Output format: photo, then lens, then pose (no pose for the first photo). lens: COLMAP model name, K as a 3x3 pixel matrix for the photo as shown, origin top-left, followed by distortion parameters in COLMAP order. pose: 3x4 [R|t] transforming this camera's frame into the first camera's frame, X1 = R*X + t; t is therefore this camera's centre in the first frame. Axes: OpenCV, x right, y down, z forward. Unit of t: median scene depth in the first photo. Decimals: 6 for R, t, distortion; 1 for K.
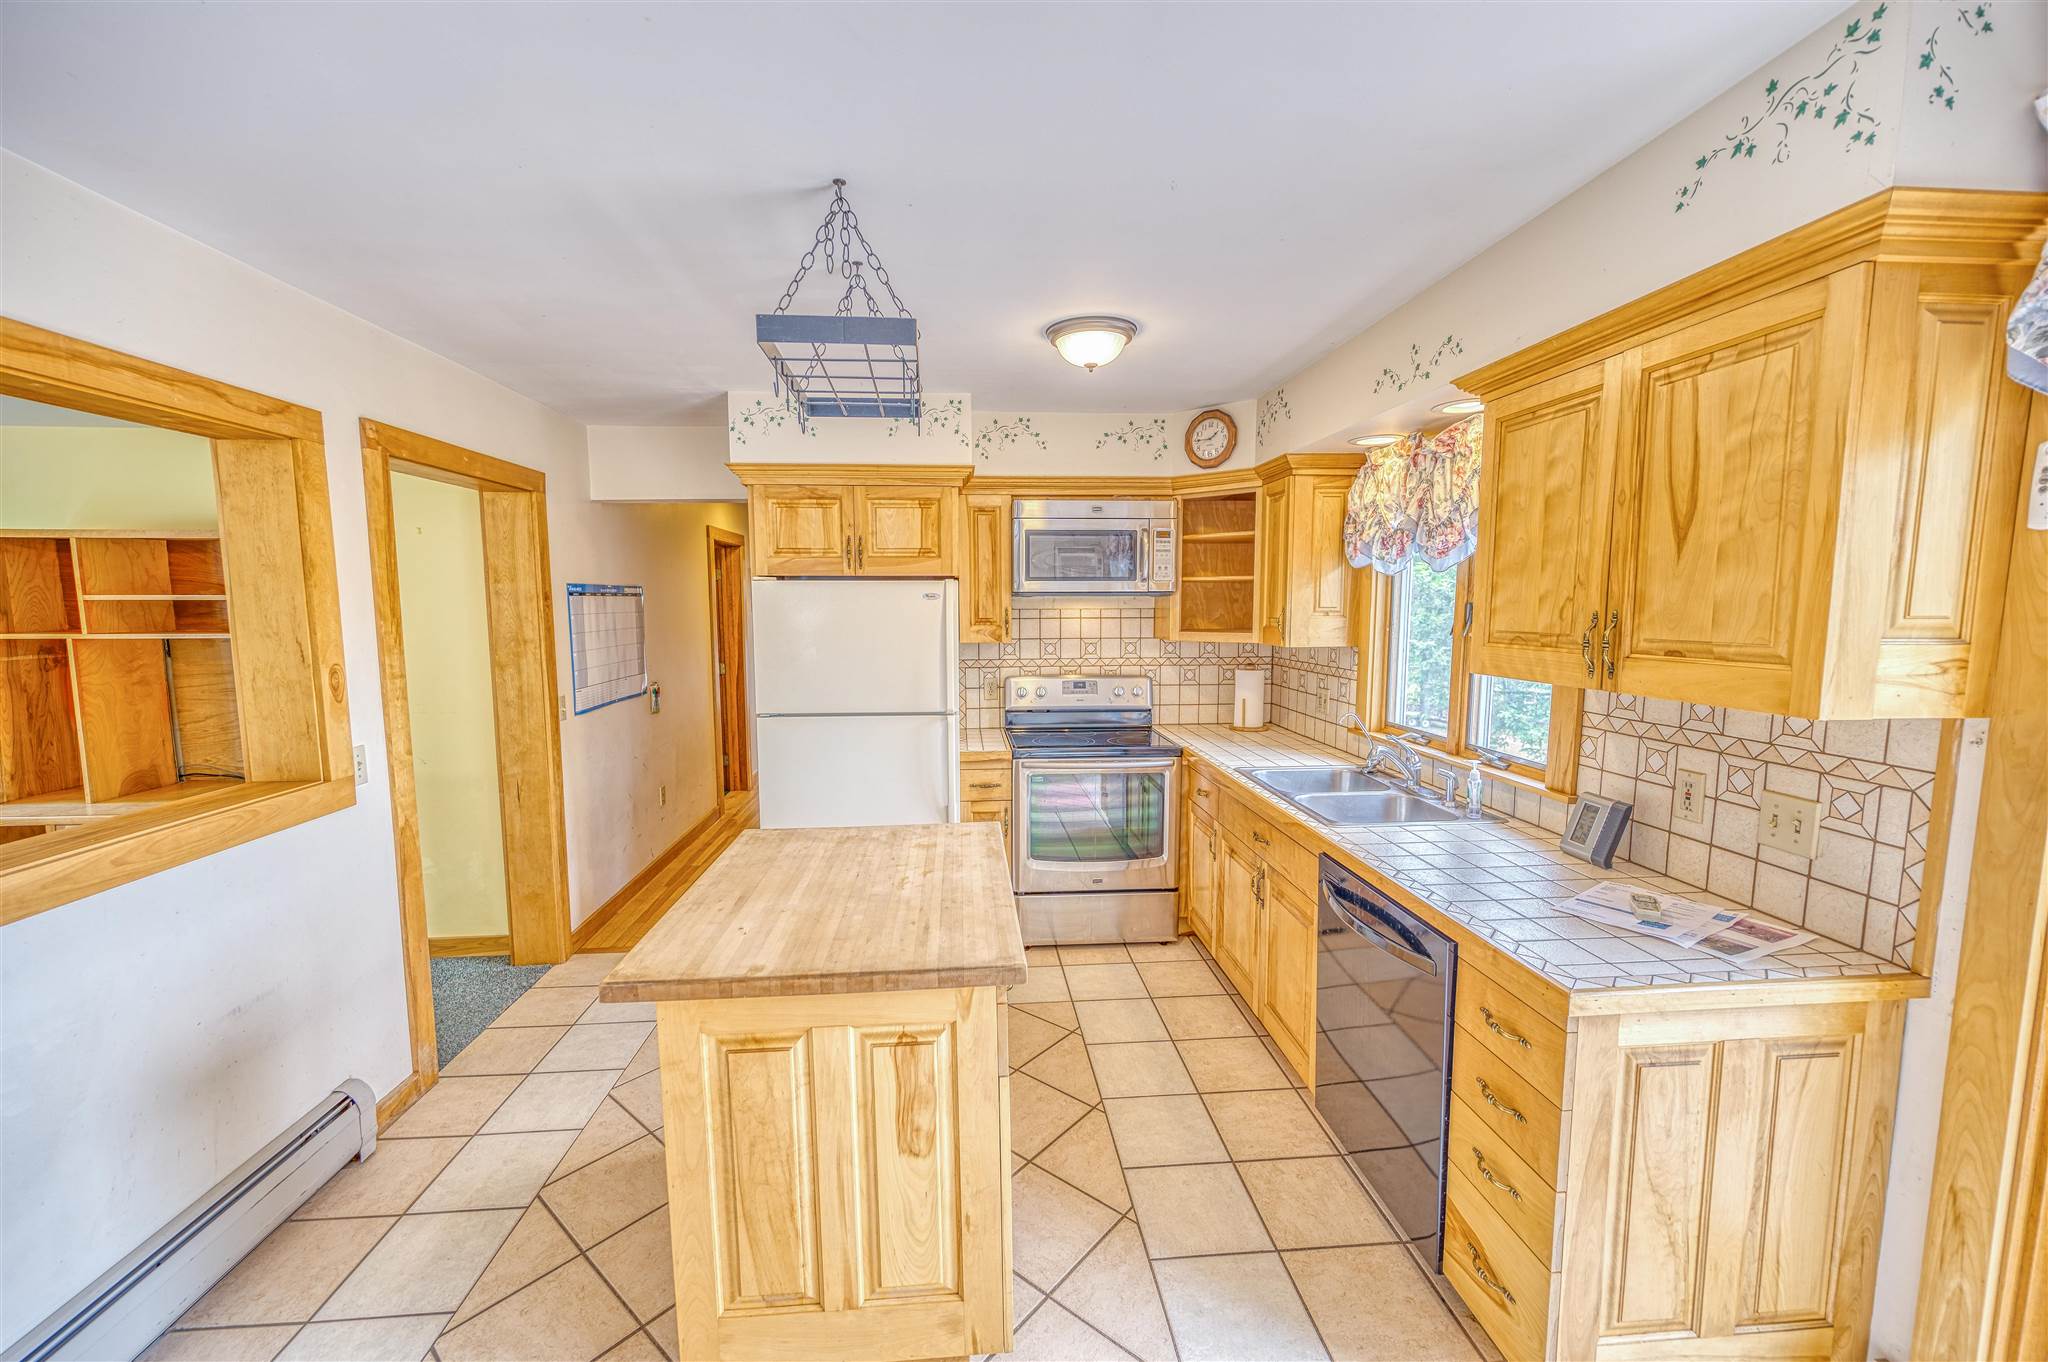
lens RADIAL K [[810.2, 0, 1015.9], [0, 810.2, 686.4], [0, 0, 1]] dist [-0.001366, -0.000463]
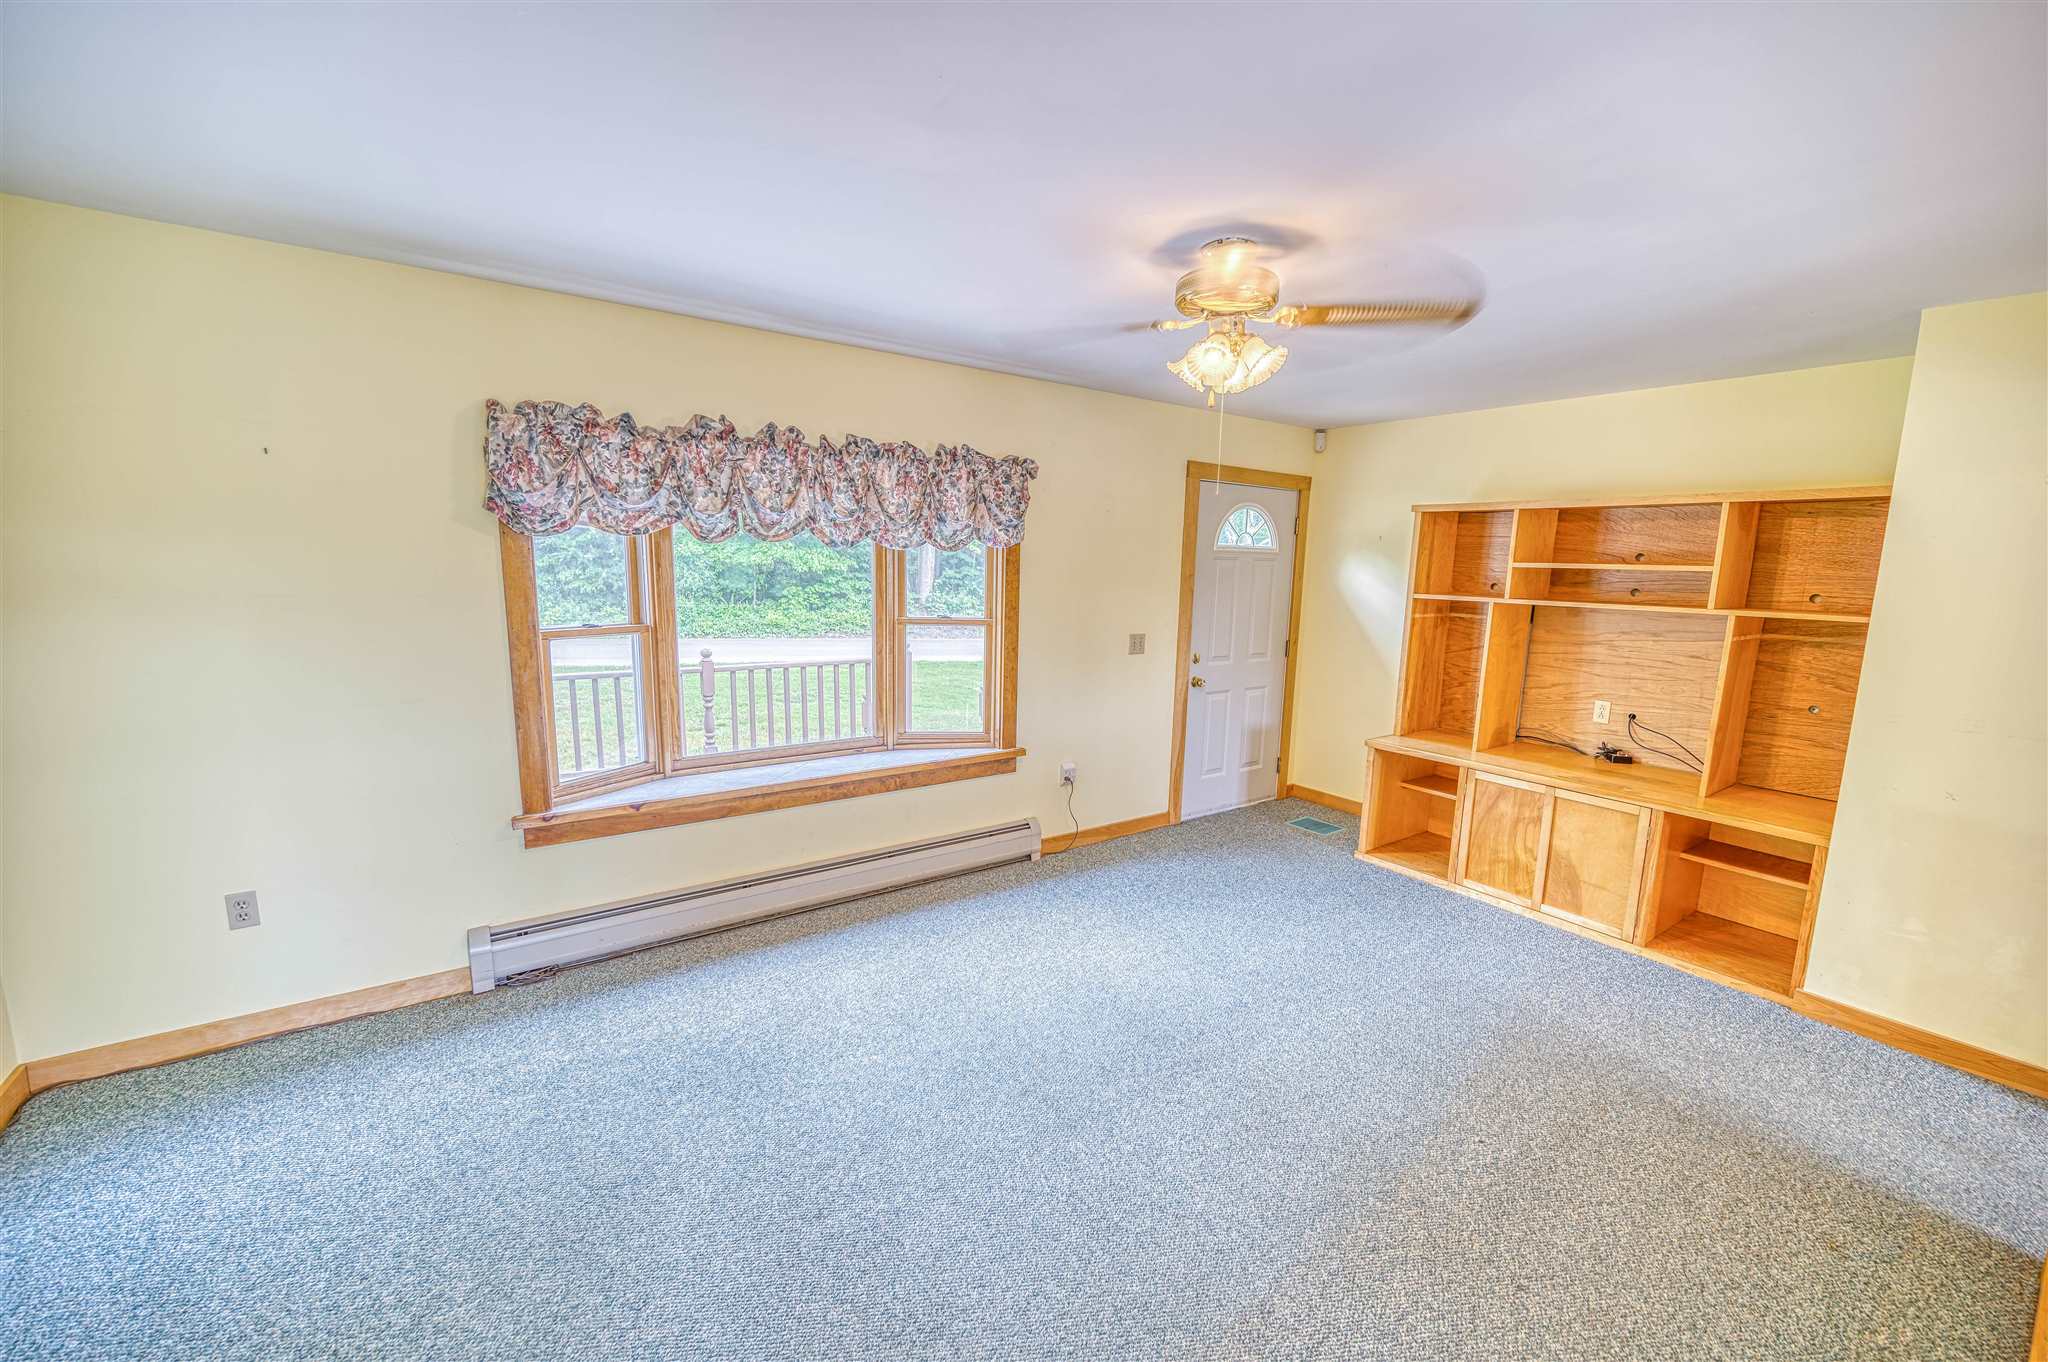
lens RADIAL K [[814.4, 0, 1029.0], [0, 814.4, 693.6], [0, 0, 1]] dist [0.000450, -0.000230]
pose [[0.514678, 0.152891, -0.843642, -0.672589], [-0.114532, 0.987413, 0.109074, 0.018688], [0.849699, 0.040486, 0.525711, -0.139828]]
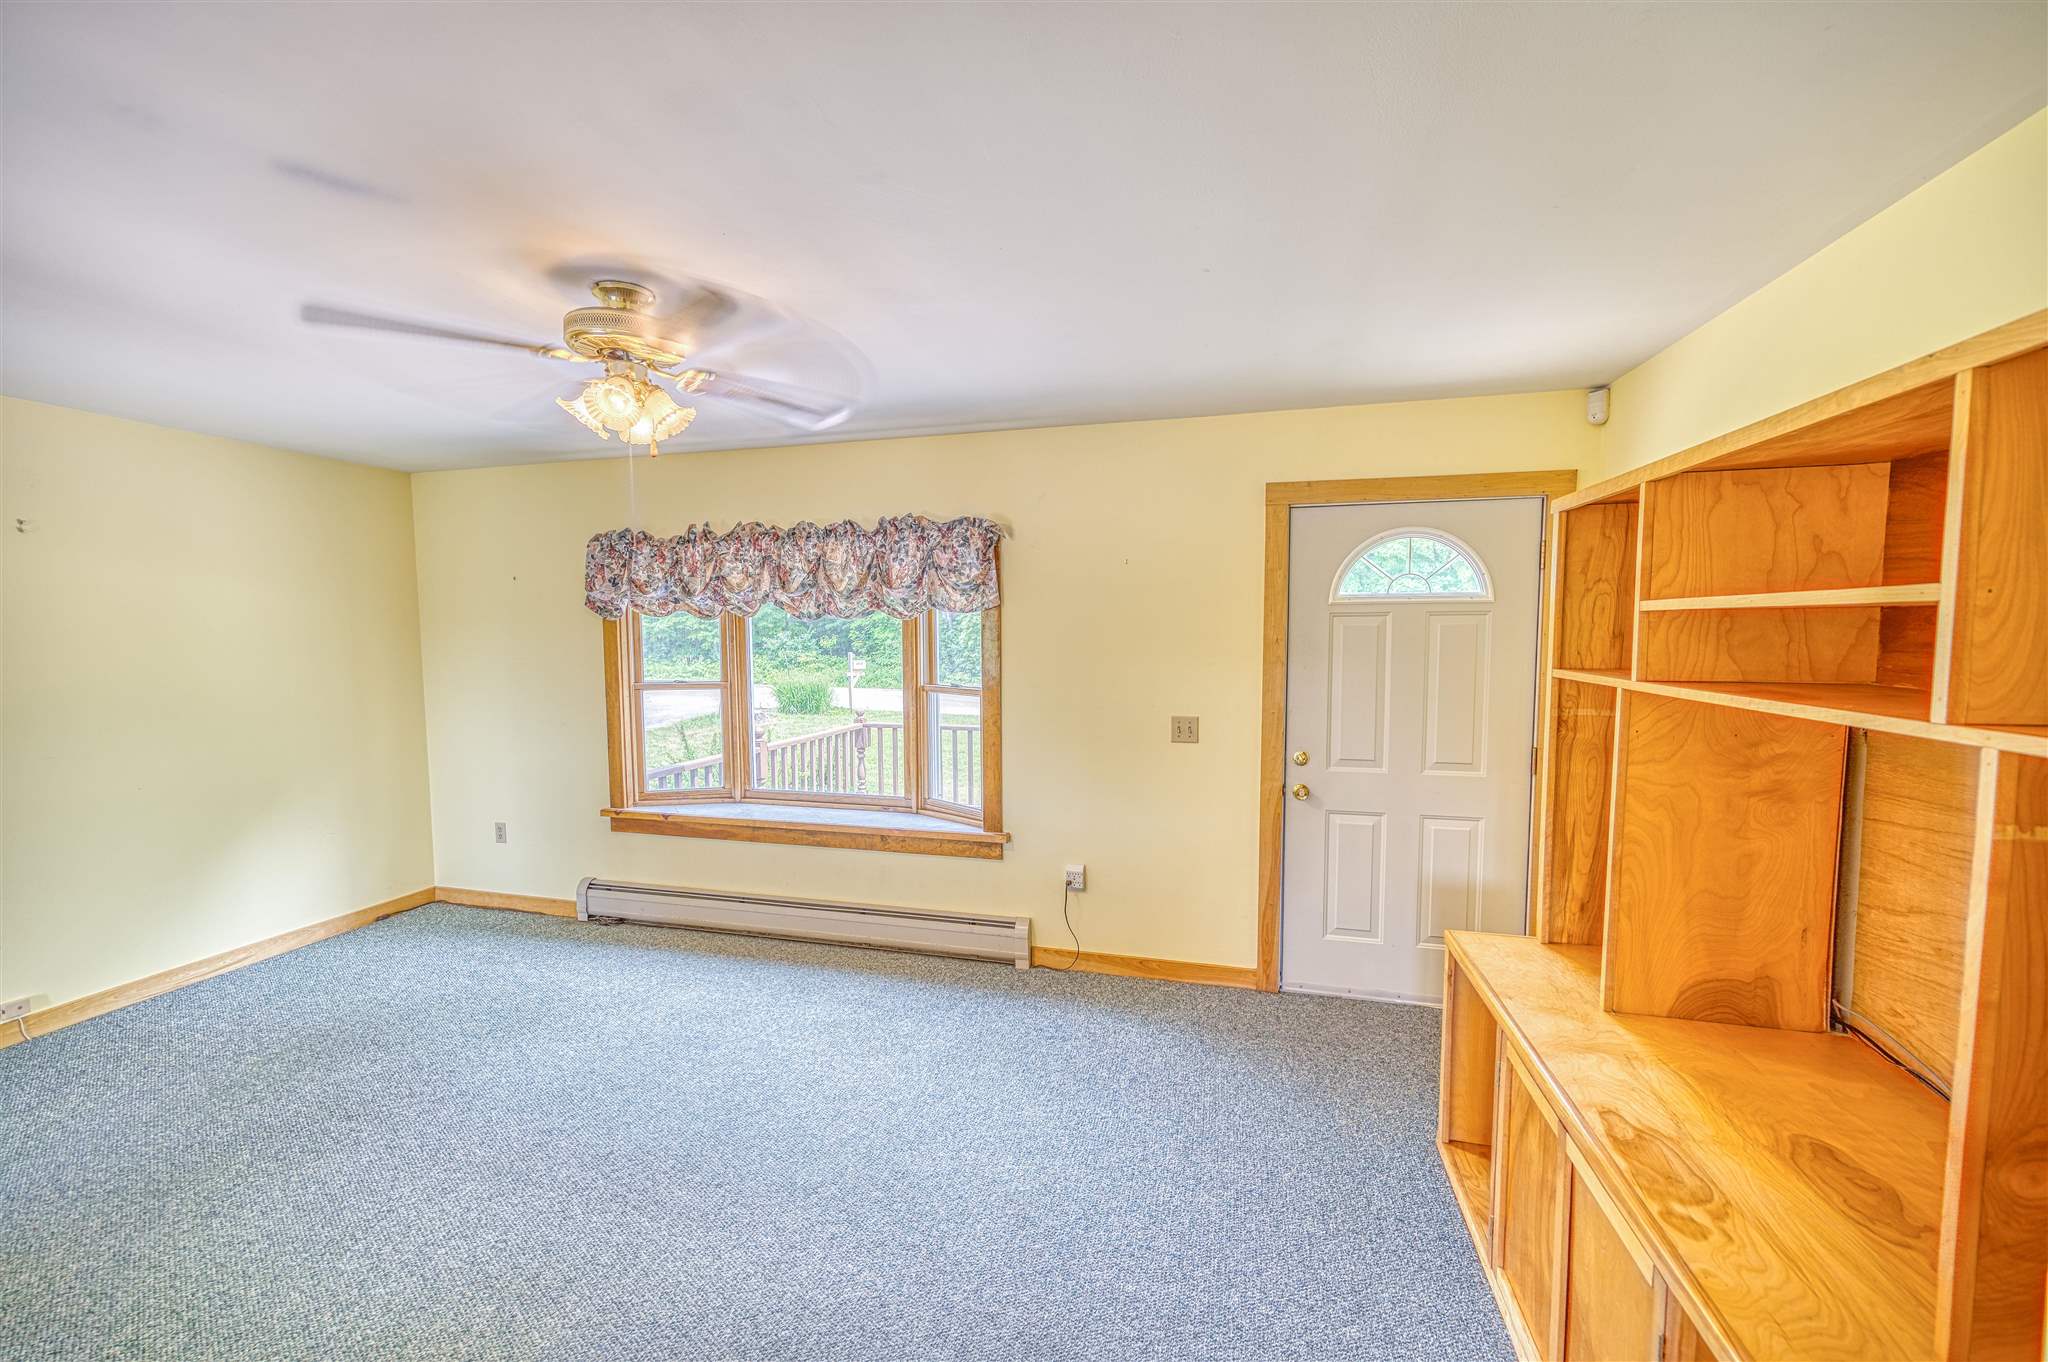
lens RADIAL K [[799.6, 0, 1026.6], [0, 799.6, 684.9], [0, 0, 1]] dist [-0.000657, -0.000163]
pose [[-0.329578, 0.070145, -0.941519, -0.717271], [-0.094334, 0.989799, 0.106763, -0.098214], [0.939404, 0.124004, -0.319599, 1.006762]]
